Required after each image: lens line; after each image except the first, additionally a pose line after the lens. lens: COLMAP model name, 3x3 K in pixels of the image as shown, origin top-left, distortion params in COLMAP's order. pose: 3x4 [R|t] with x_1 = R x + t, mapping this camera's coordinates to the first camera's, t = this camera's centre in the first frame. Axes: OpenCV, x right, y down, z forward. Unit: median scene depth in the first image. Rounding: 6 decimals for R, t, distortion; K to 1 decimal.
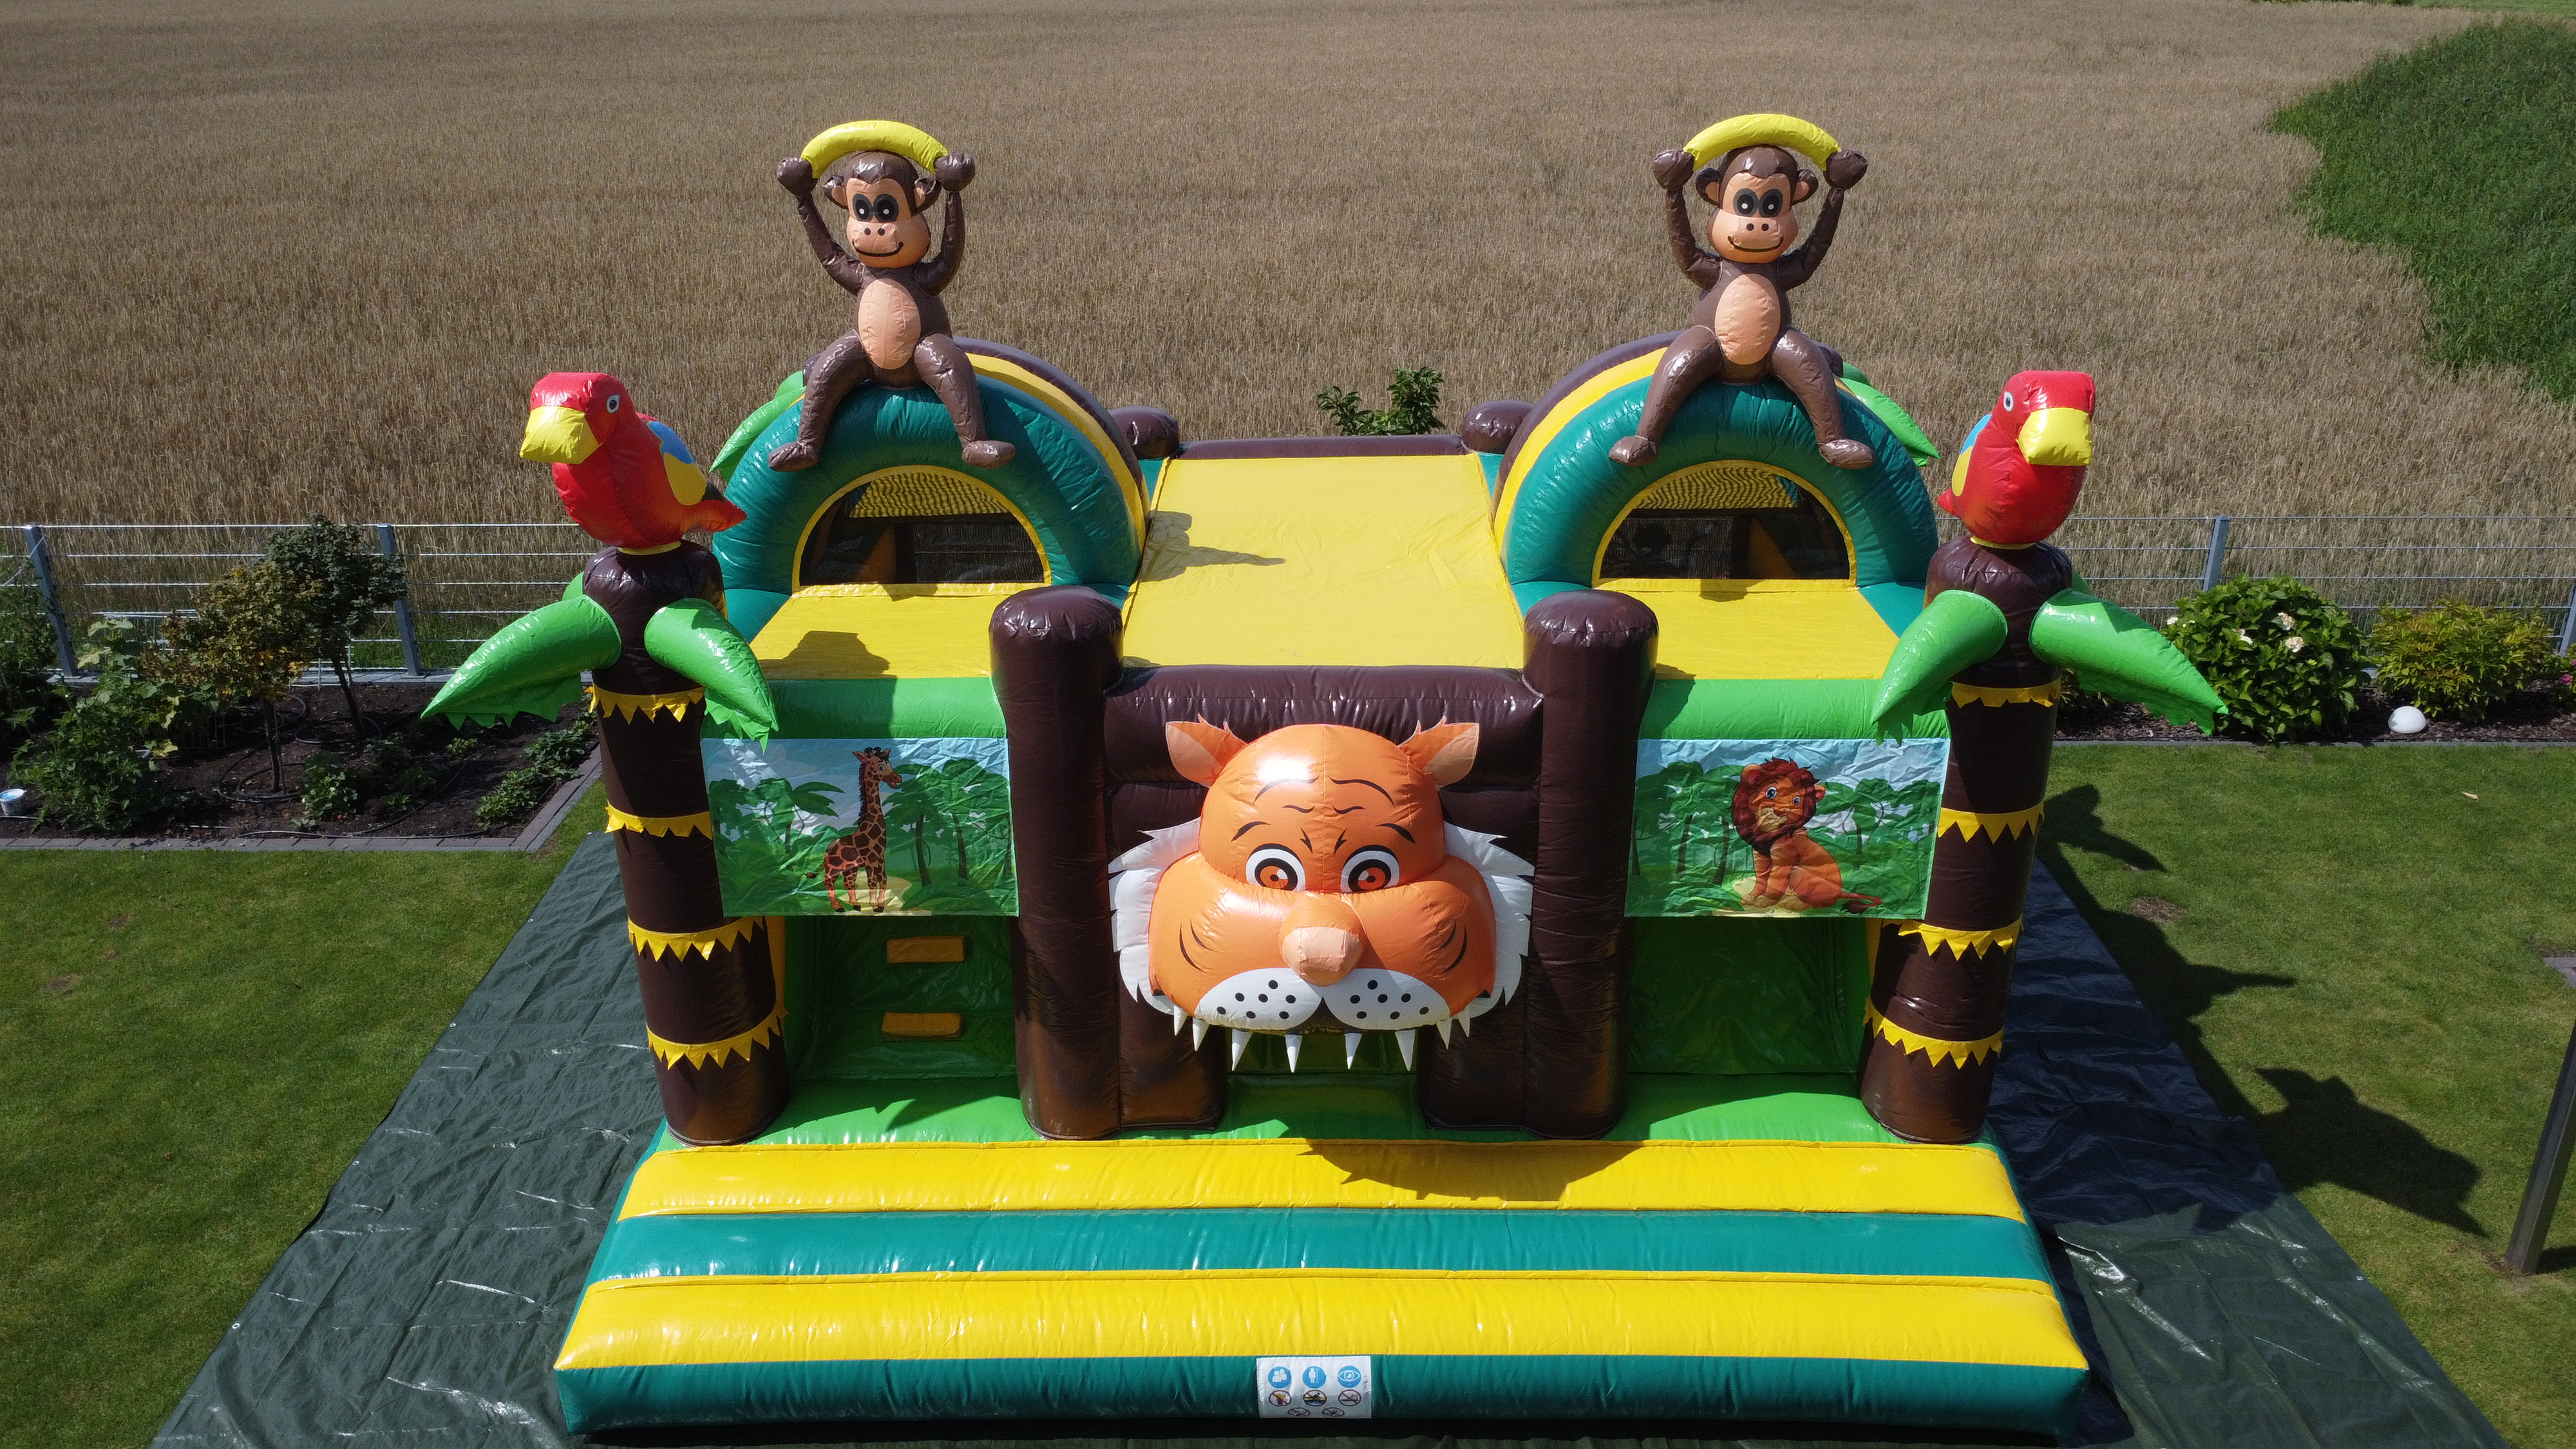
lens RADIAL K [[1940.1, 0, 1292.3], [0, 1940.1, 731.8], [0, 0, 1]] dist [-0.003809, -0.002725]
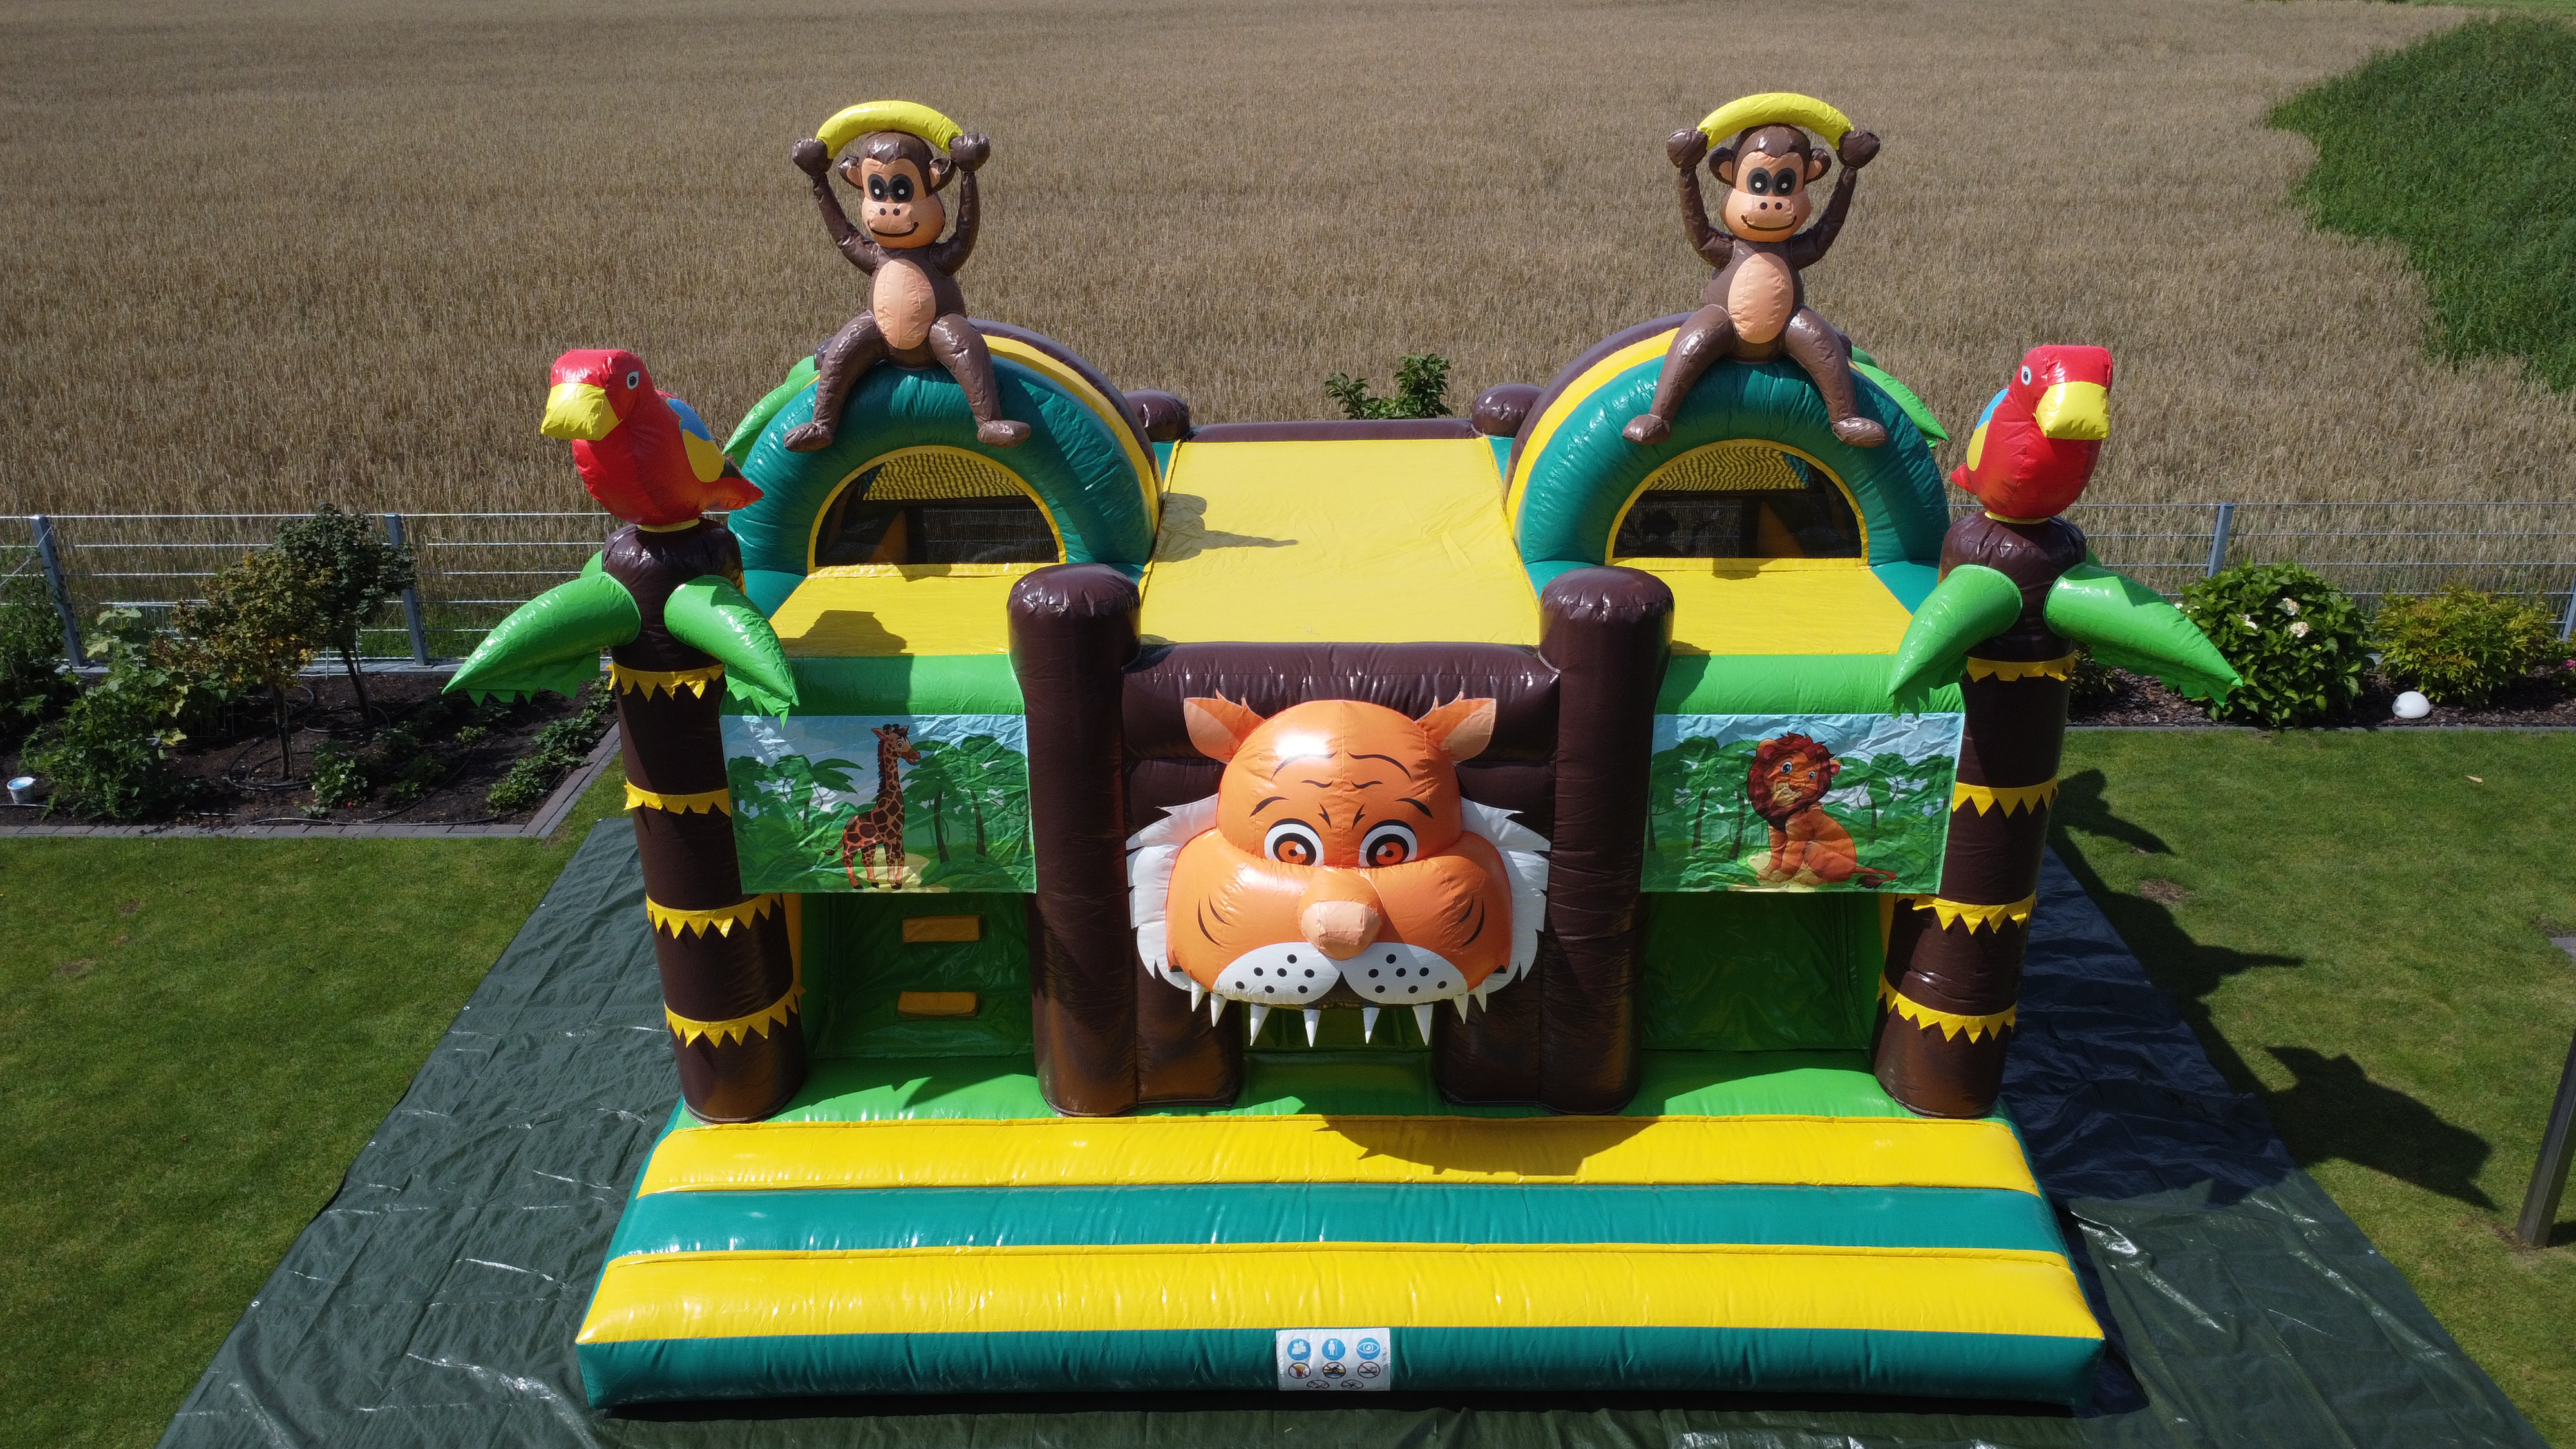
lens RADIAL K [[1940.1, 0, 1290.6], [0, 1940.1, 735.2], [0, 0, 1]] dist [-0.003809, -0.002725]
pose [[0.999997, -0.001768, 0.001669, -0.011157], [0.001766, 0.999998, 0.001101, 0.012674], [-0.001671, -0.001098, 0.999998, -0.003429]]
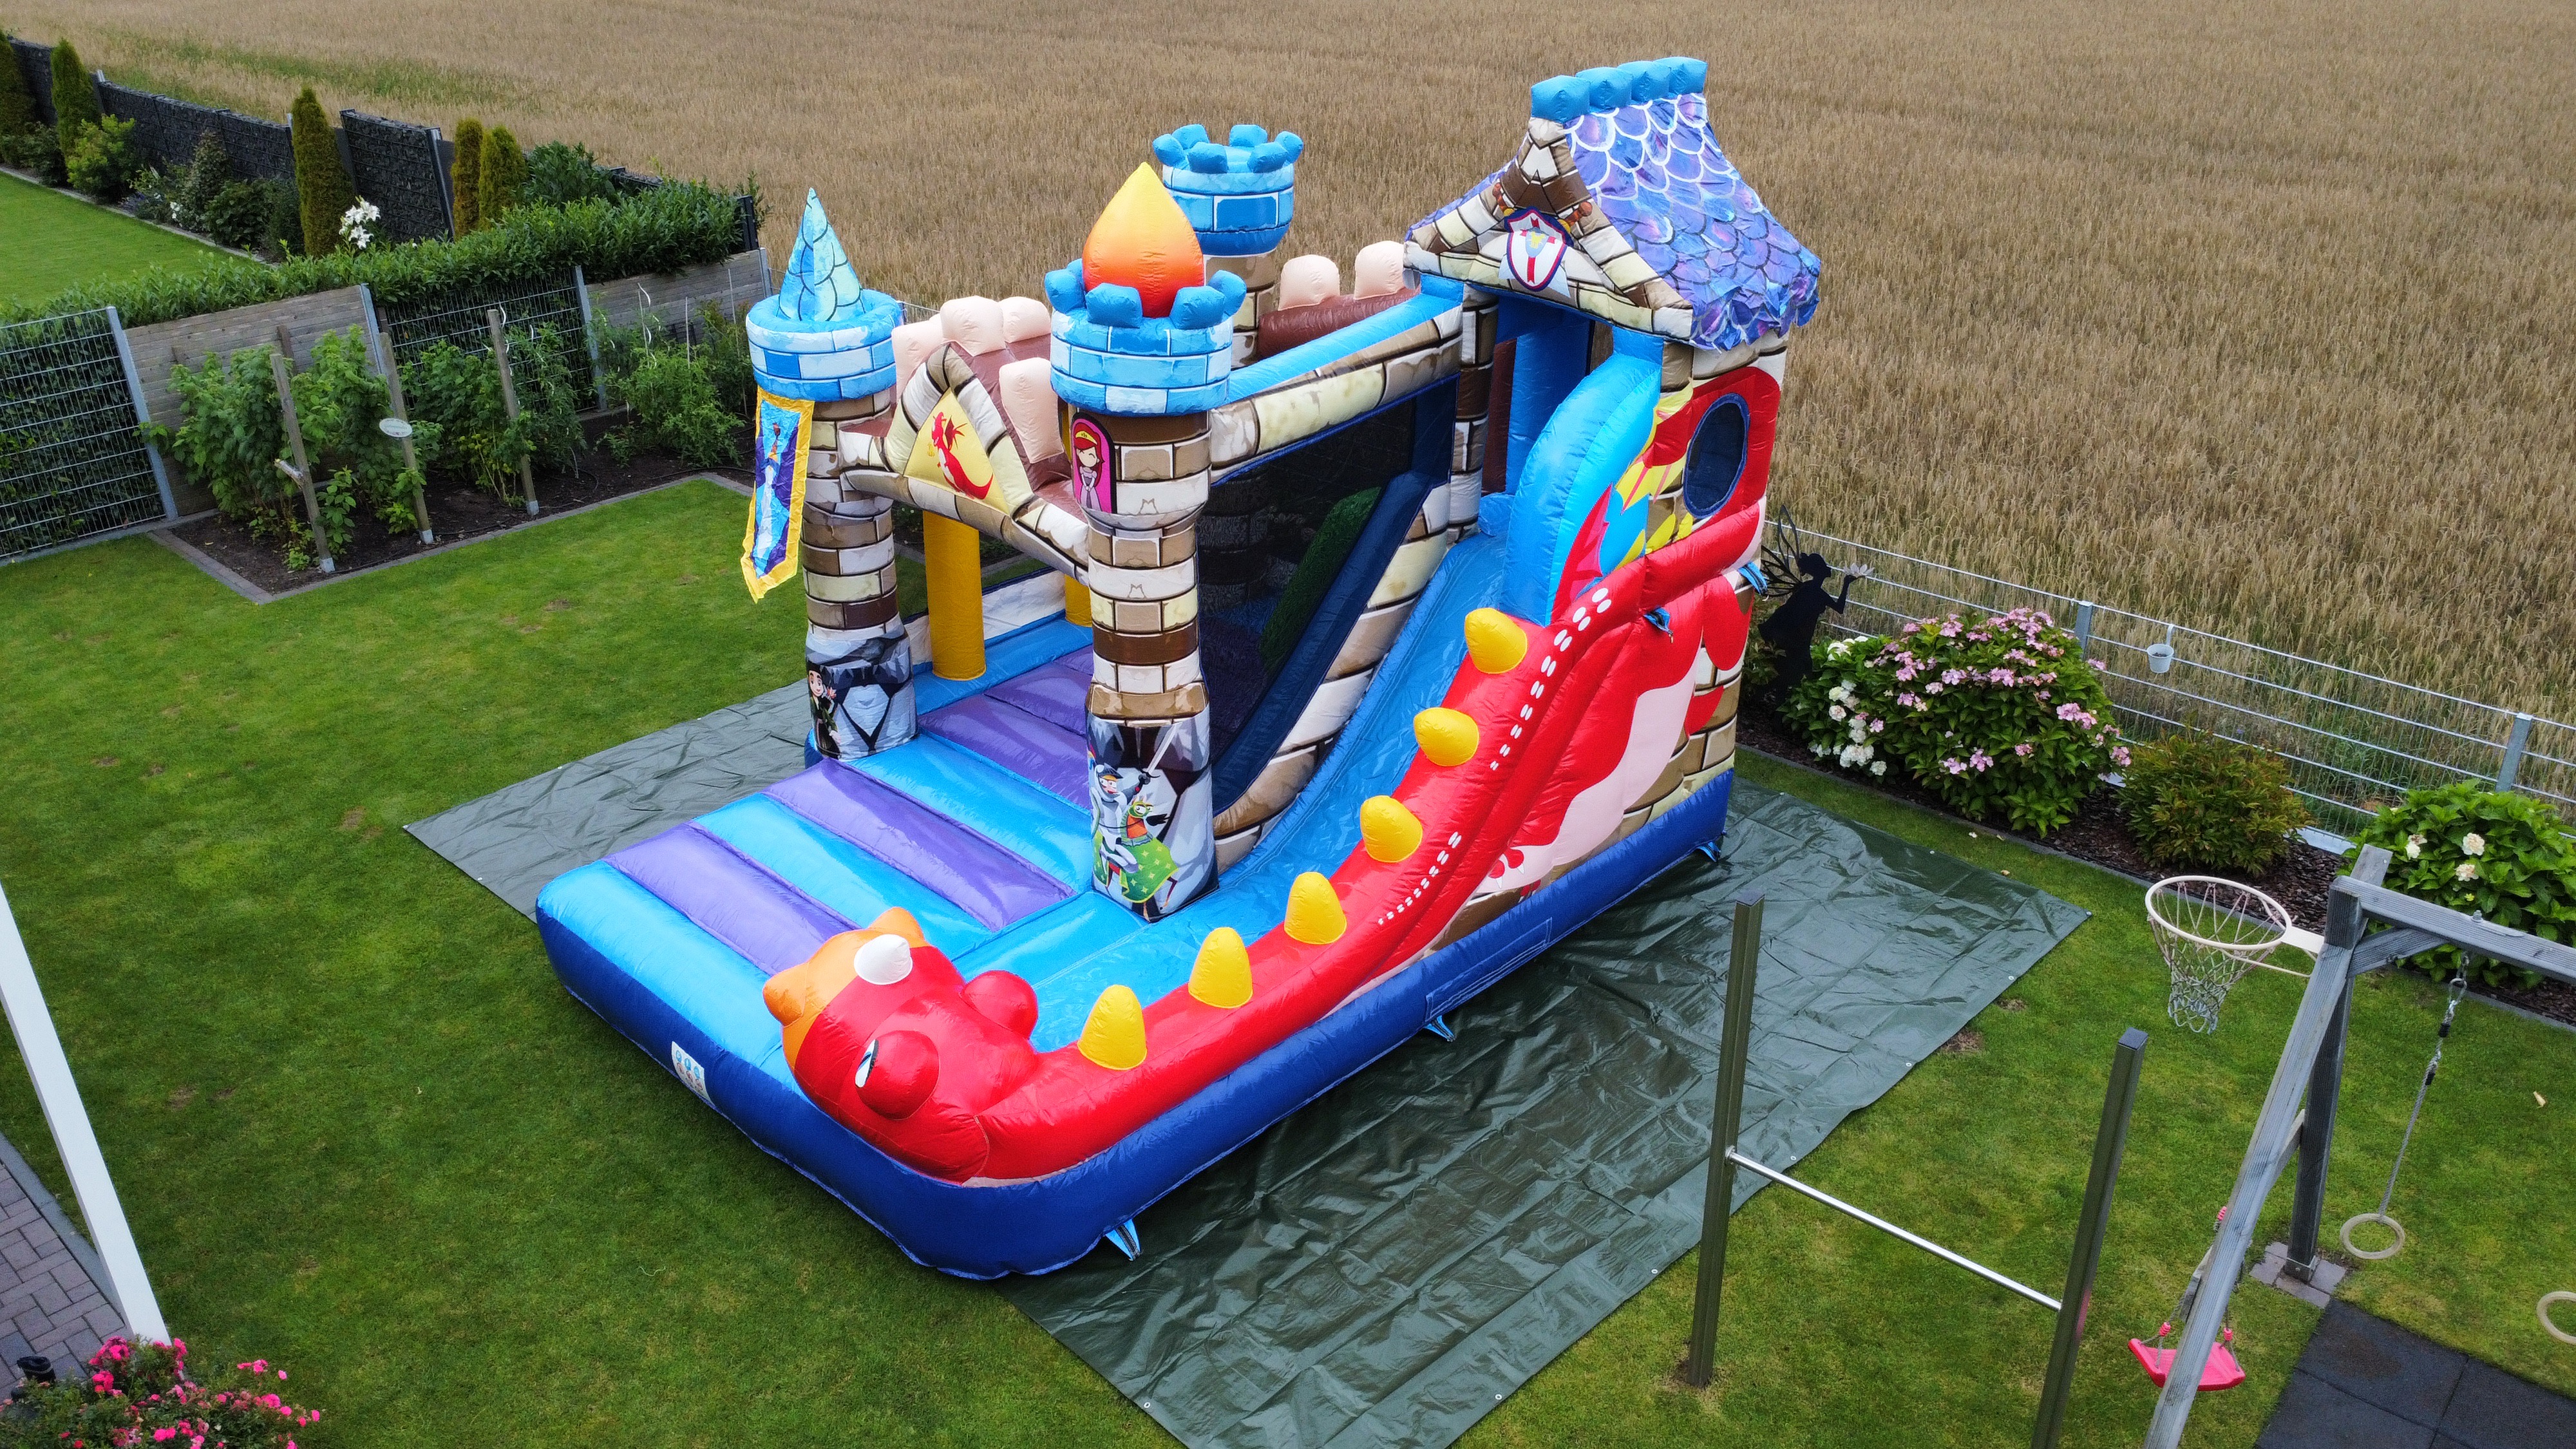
lens RADIAL K [[1940.1, 0, 1293.4], [0, 1940.1, 727.1], [0, 0, 1]] dist [-0.003809, -0.002725]
pose [[0.748805, 0.292368, -0.594821, 1.052470], [-0.254036, 0.955515, 0.149858, -0.174841], [0.612174, 0.038892, 0.789766, 0.022008]]
